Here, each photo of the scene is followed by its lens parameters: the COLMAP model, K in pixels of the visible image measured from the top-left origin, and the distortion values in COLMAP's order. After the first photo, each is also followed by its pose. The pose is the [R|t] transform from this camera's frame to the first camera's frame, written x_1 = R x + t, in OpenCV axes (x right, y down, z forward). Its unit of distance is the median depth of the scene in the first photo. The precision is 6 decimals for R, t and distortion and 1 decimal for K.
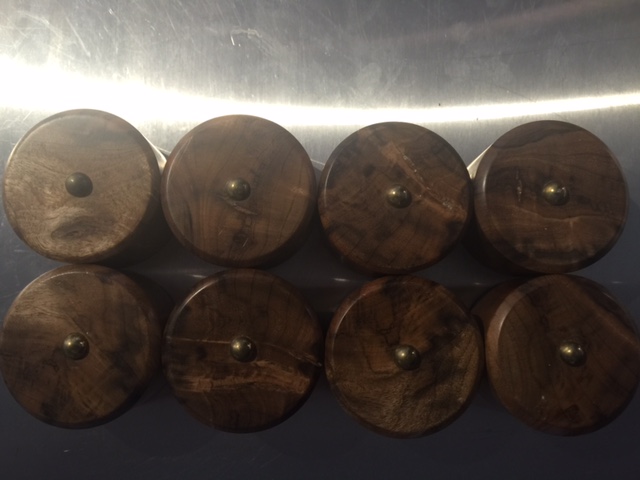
lens RADIAL K [[540.8, 0, 320.0], [0, 540.8, 240.0], [0, 0, 1]] dist [0.004336, -0.128062]
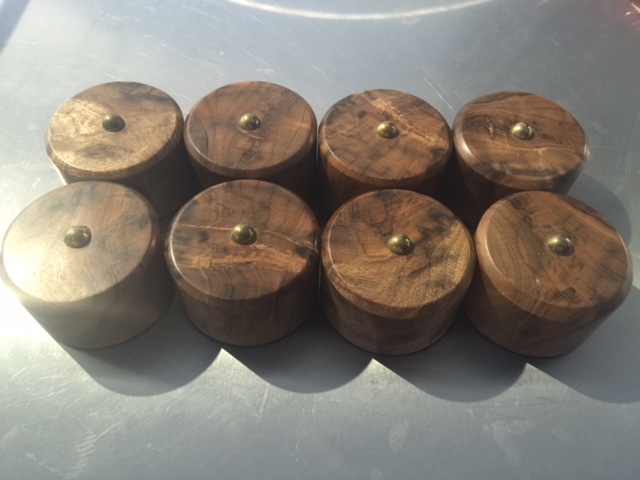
lens RADIAL K [[540.8, 0, 320.0], [0, 540.8, 240.0], [0, 0, 1]] dist [0.004336, -0.128062]
pose [[0.999770, 0.021097, -0.003895, 0.009800], [-0.020700, 0.900902, -0.433528, 0.657738], [-0.005637, 0.433509, 0.901132, 0.056635]]
